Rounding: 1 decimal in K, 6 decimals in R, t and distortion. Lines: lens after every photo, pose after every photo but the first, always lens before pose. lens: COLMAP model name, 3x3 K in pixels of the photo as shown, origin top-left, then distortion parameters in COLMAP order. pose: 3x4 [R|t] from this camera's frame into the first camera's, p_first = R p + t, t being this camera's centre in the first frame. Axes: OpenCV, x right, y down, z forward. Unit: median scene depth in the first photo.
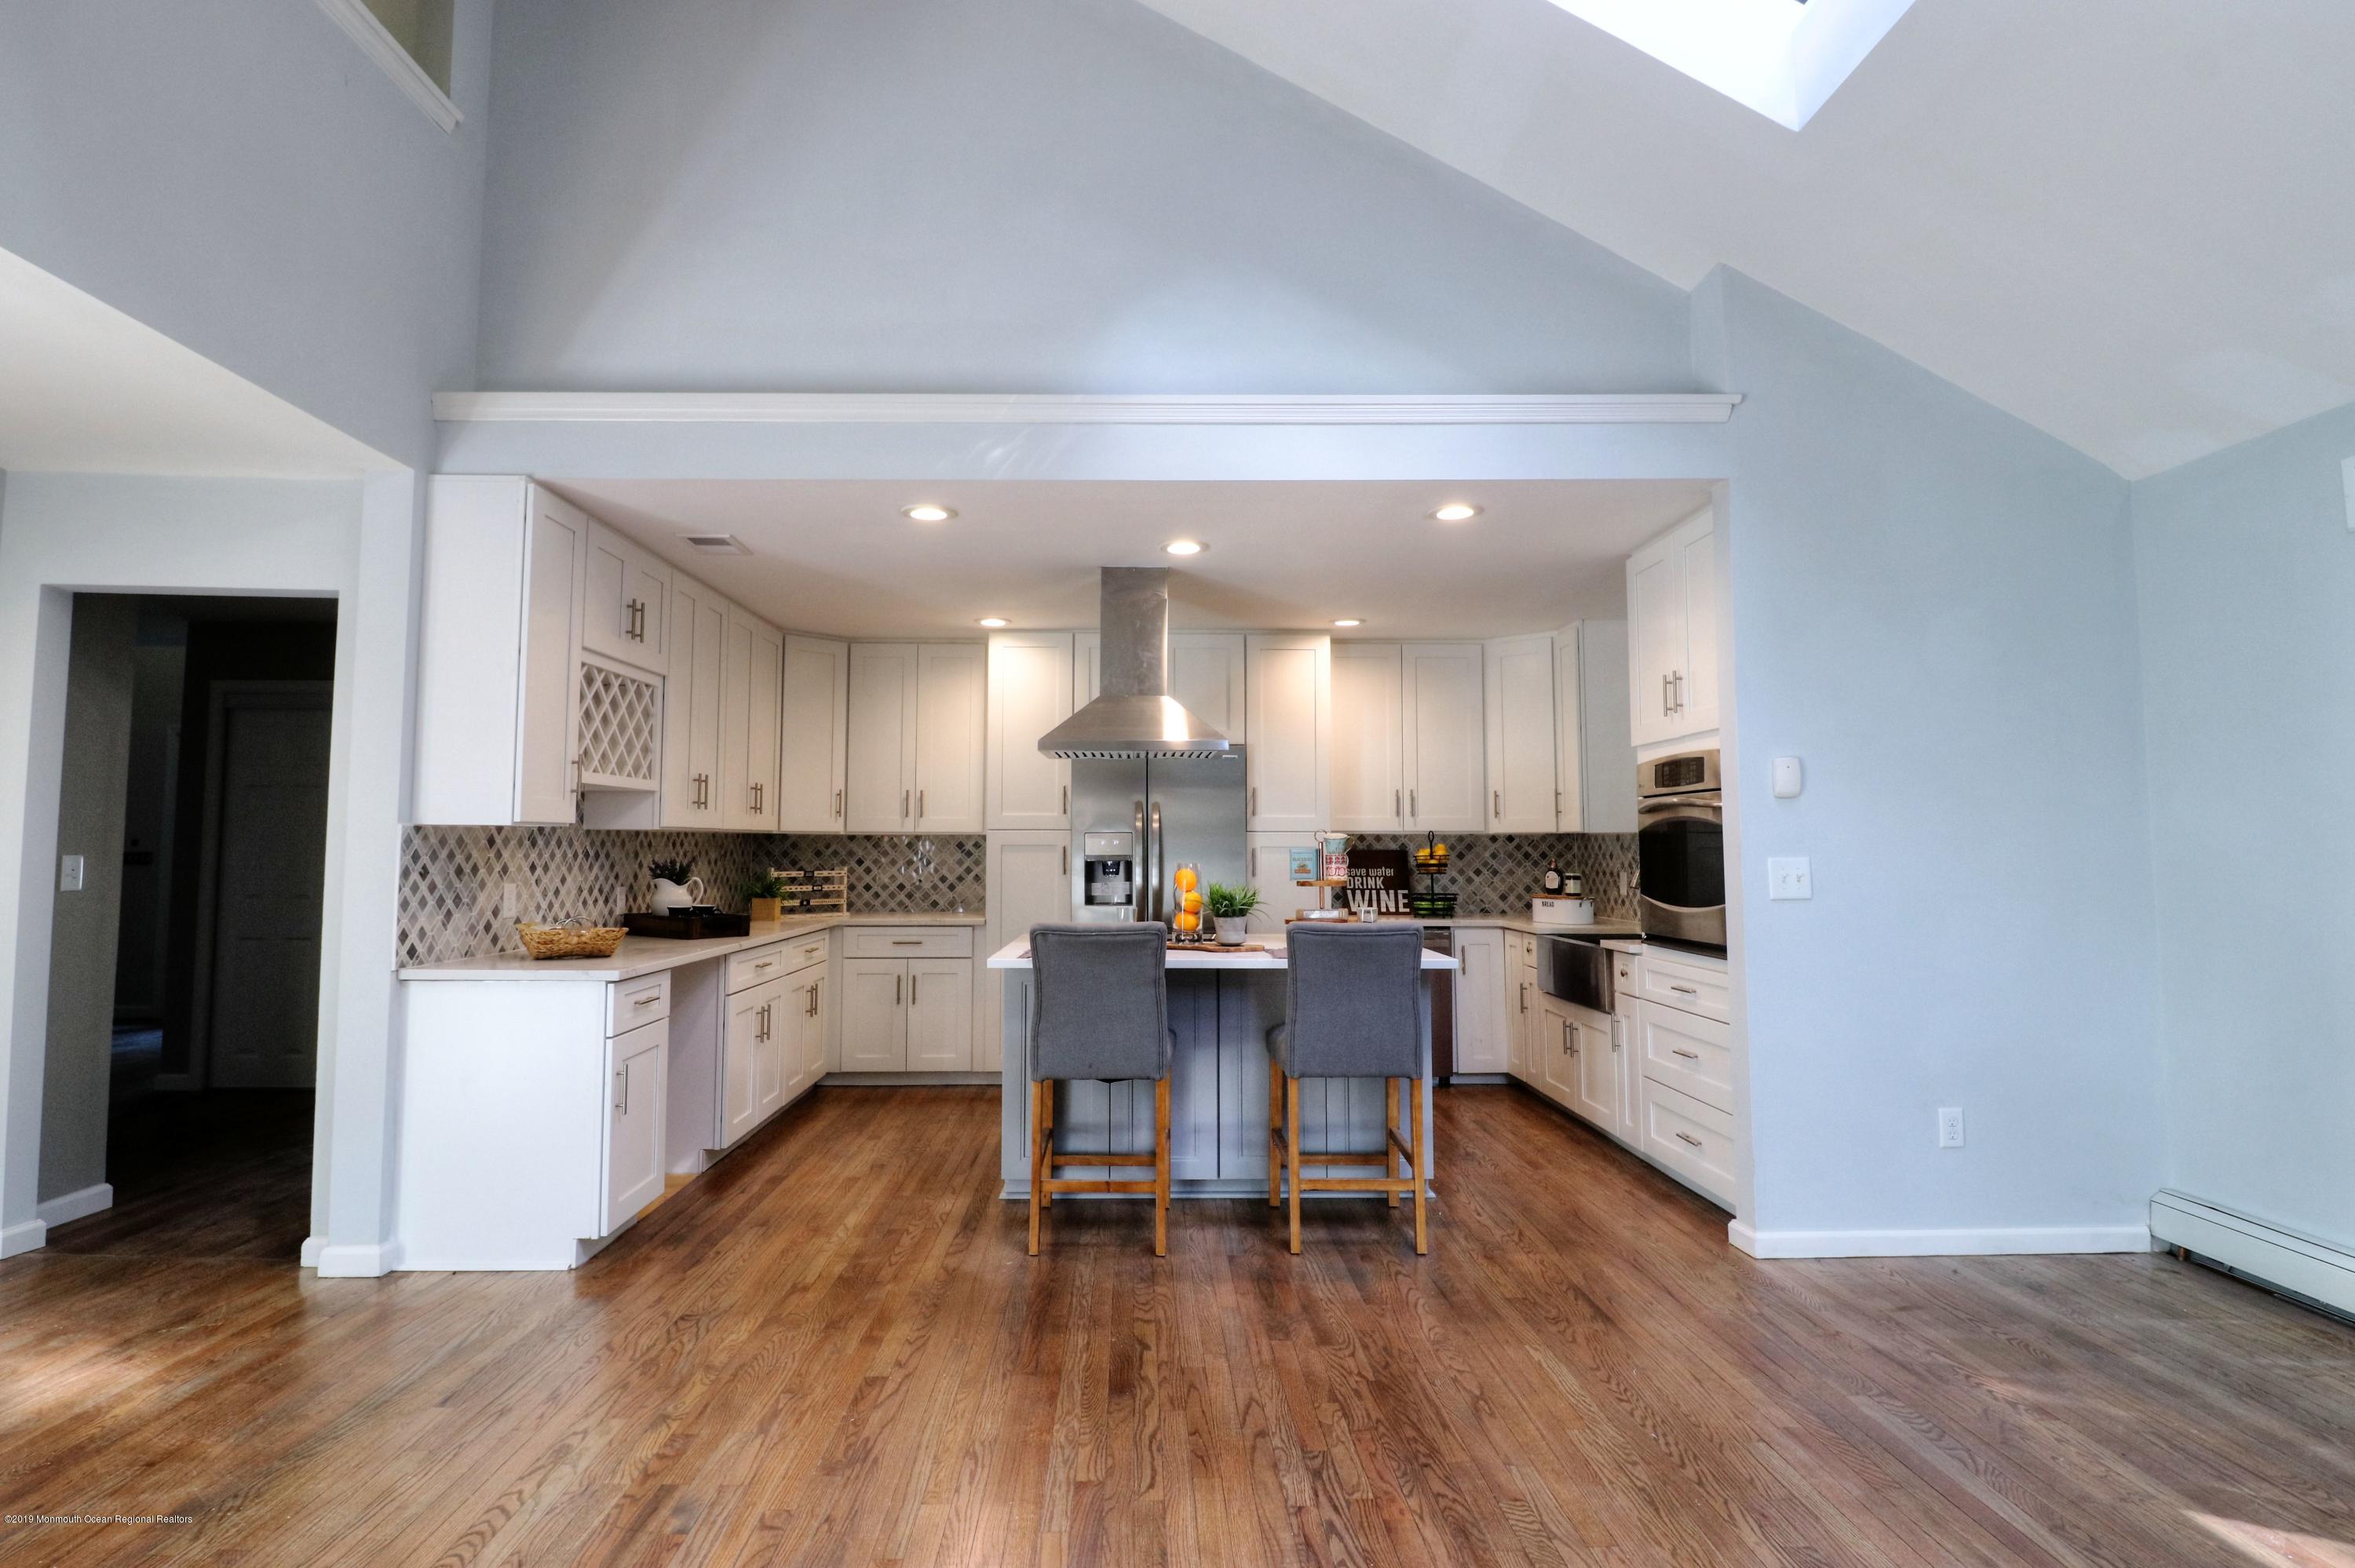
lens RADIAL K [[1217.2, 0, 1153.6], [0, 1217.2, 764.9], [0, 0, 1]] dist [0.004880, -0.000378]
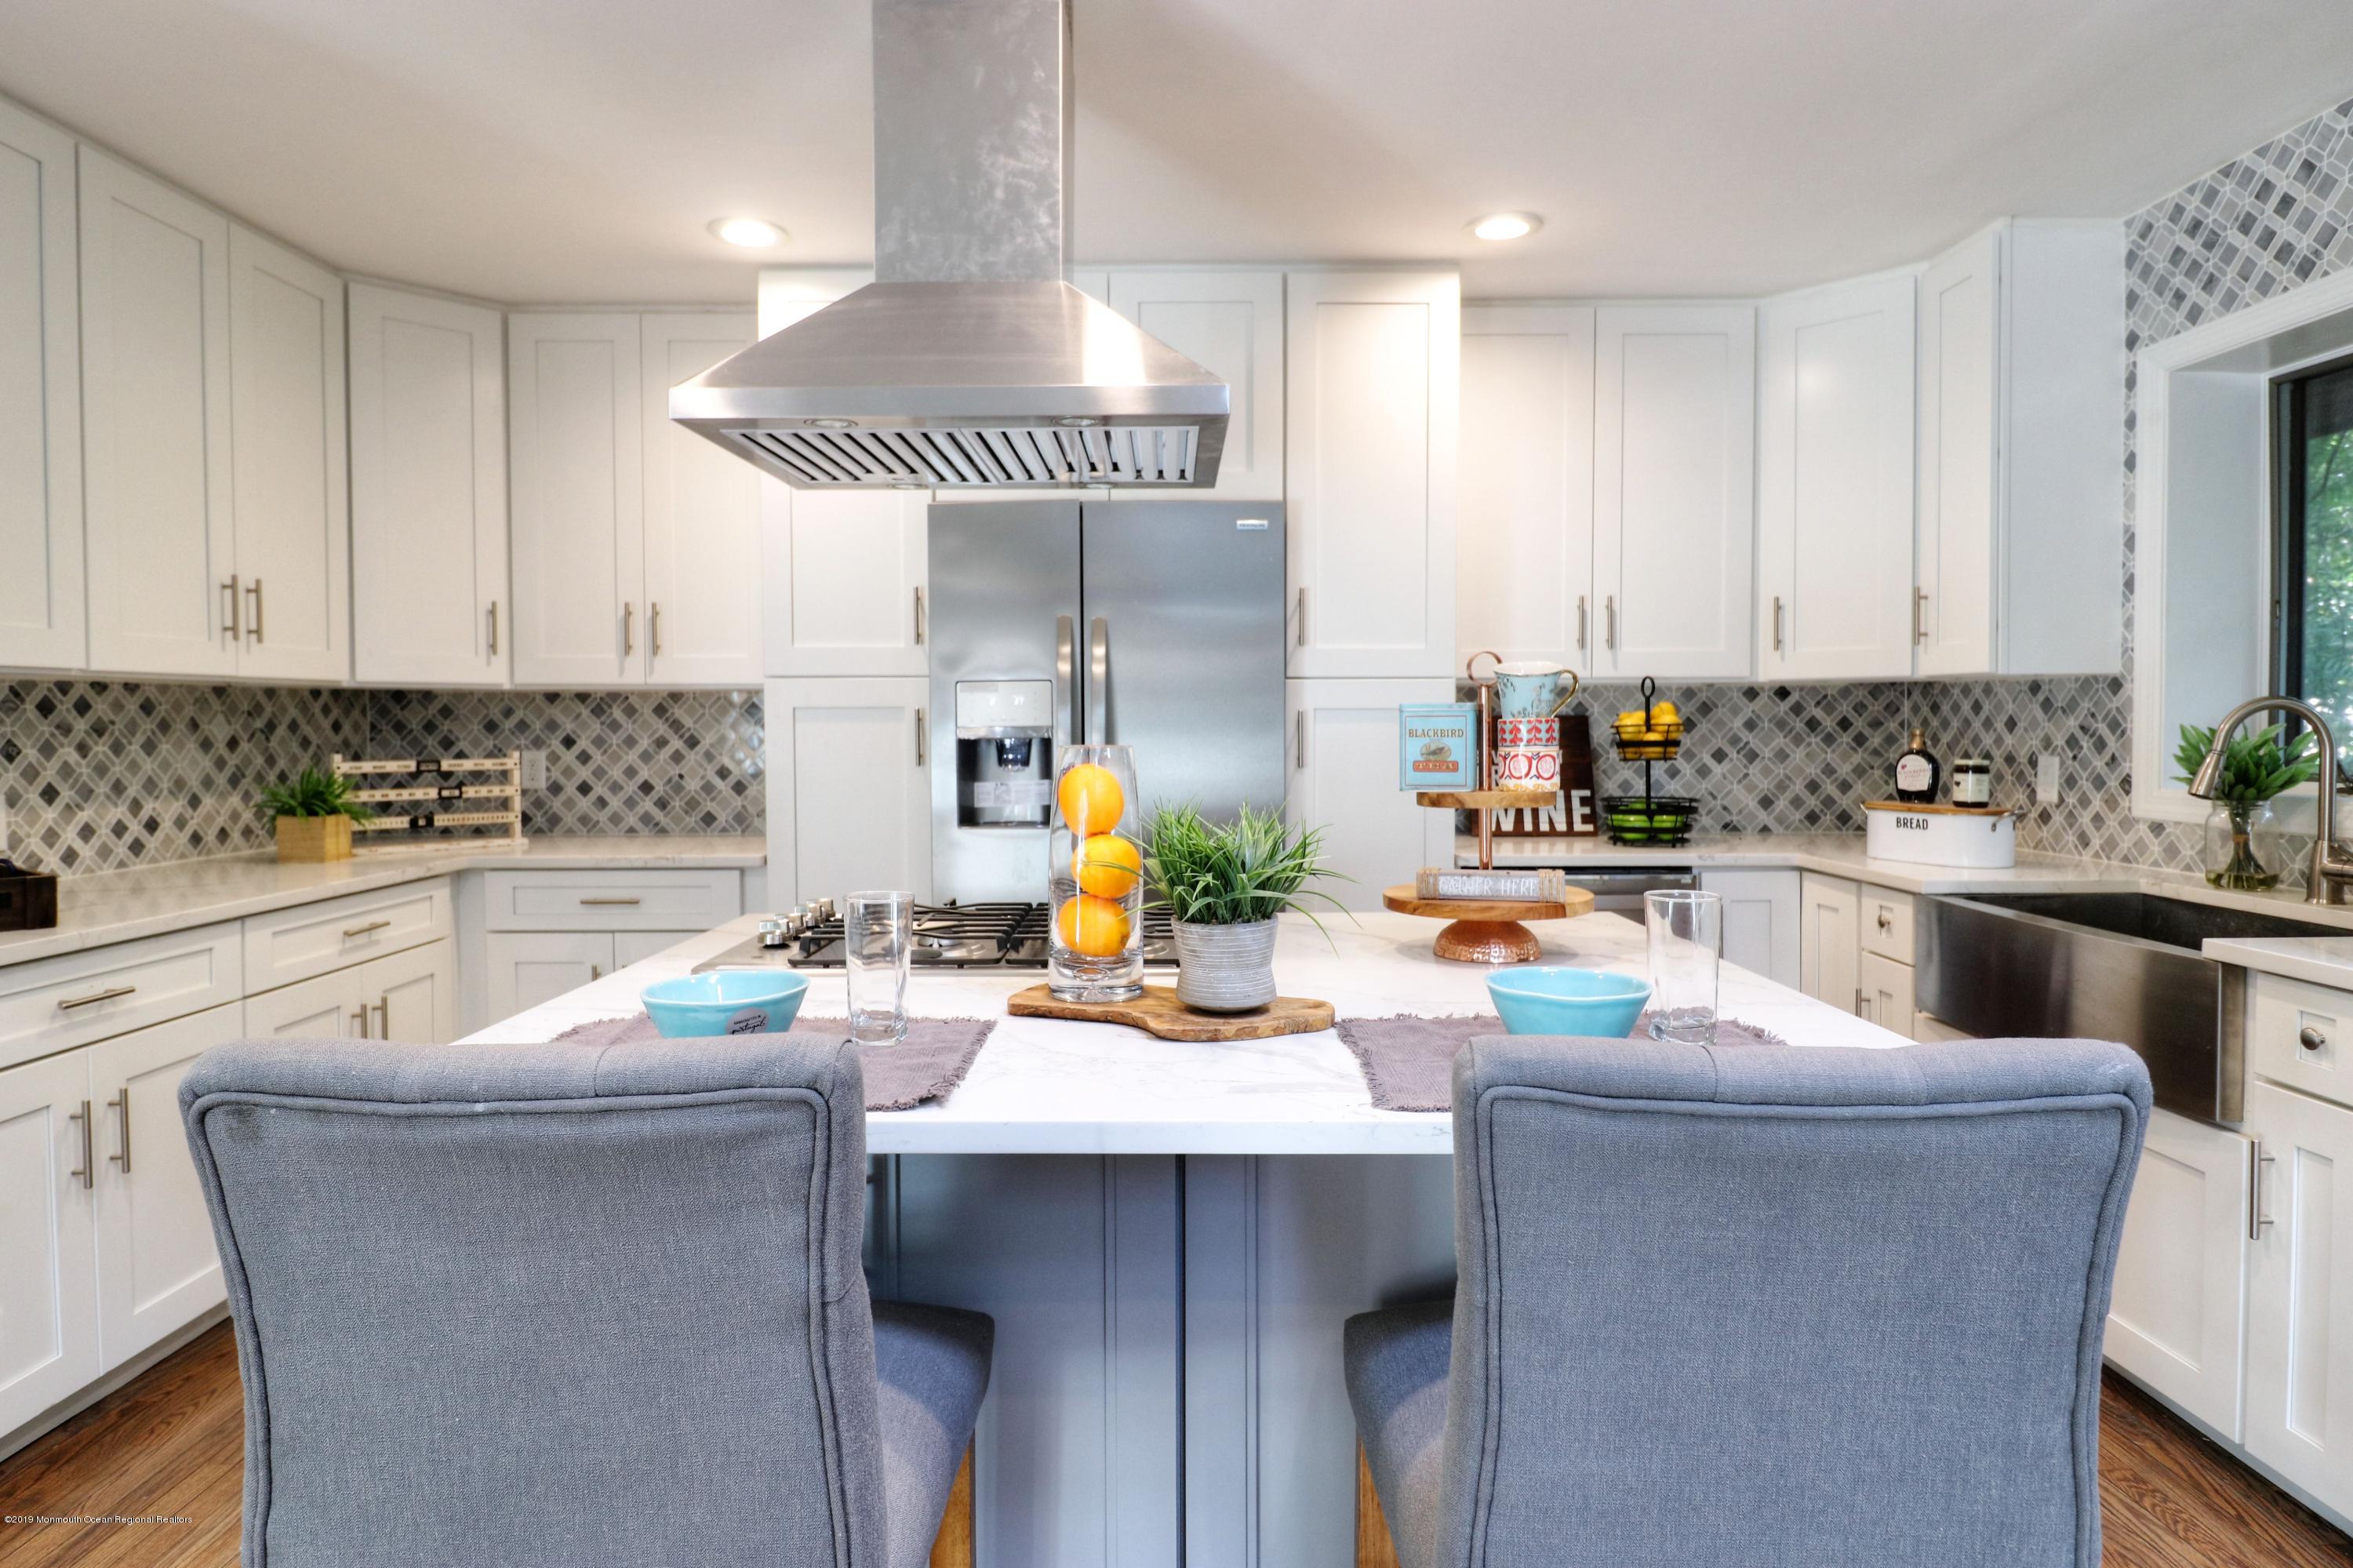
lens RADIAL K [[1309.7, 0, 1165.5], [0, 1309.7, 765.5], [0, 0, 1]] dist [0.005883, -0.011494]
pose [[0.999777, -0.003918, -0.020746, 0.036743], [0.005992, 0.994877, 0.100914, 0.034598], [0.020244, -0.101016, 0.994679, 0.444427]]
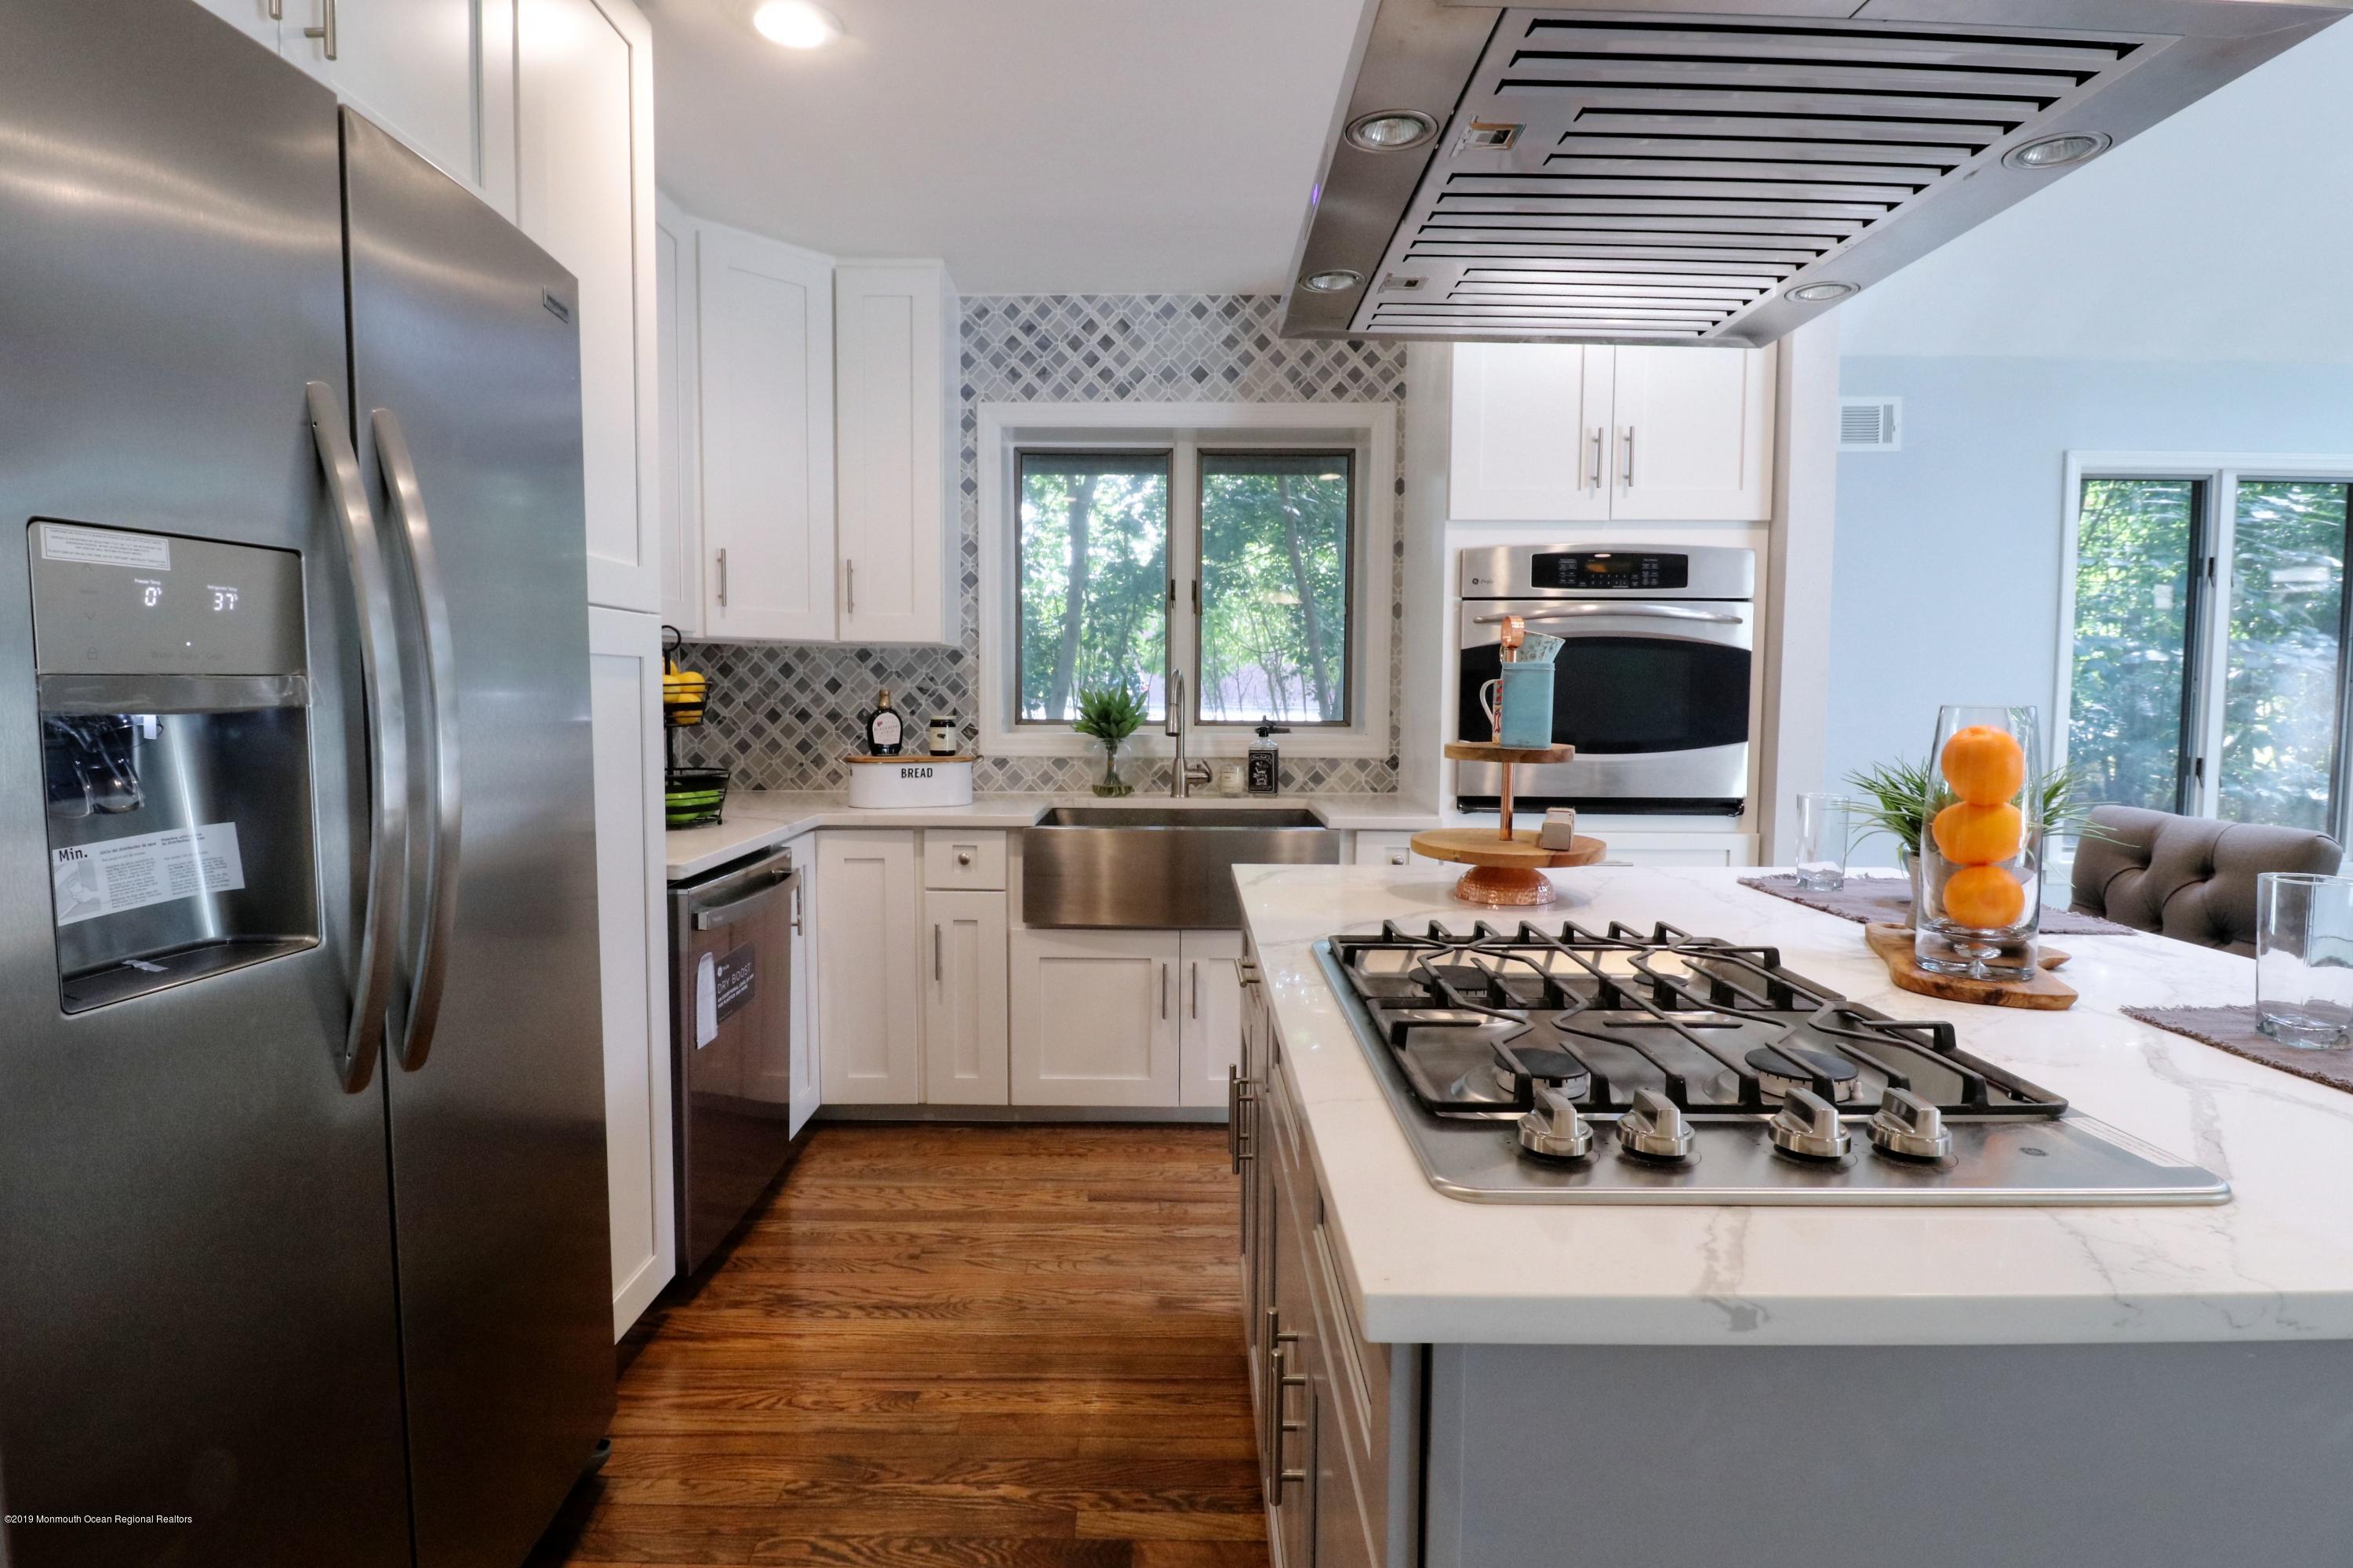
lens RADIAL K [[1168.8, 0, 1168.6], [0, 1168.8, 773.5], [0, 0, 1]] dist [-0.002572, -0.000686]
pose [[0.022269, -0.073576, 0.997041, -0.180964], [-0.074930, 0.994360, 0.075052, 0.061638], [-0.996940, -0.076380, 0.016631, 0.812314]]
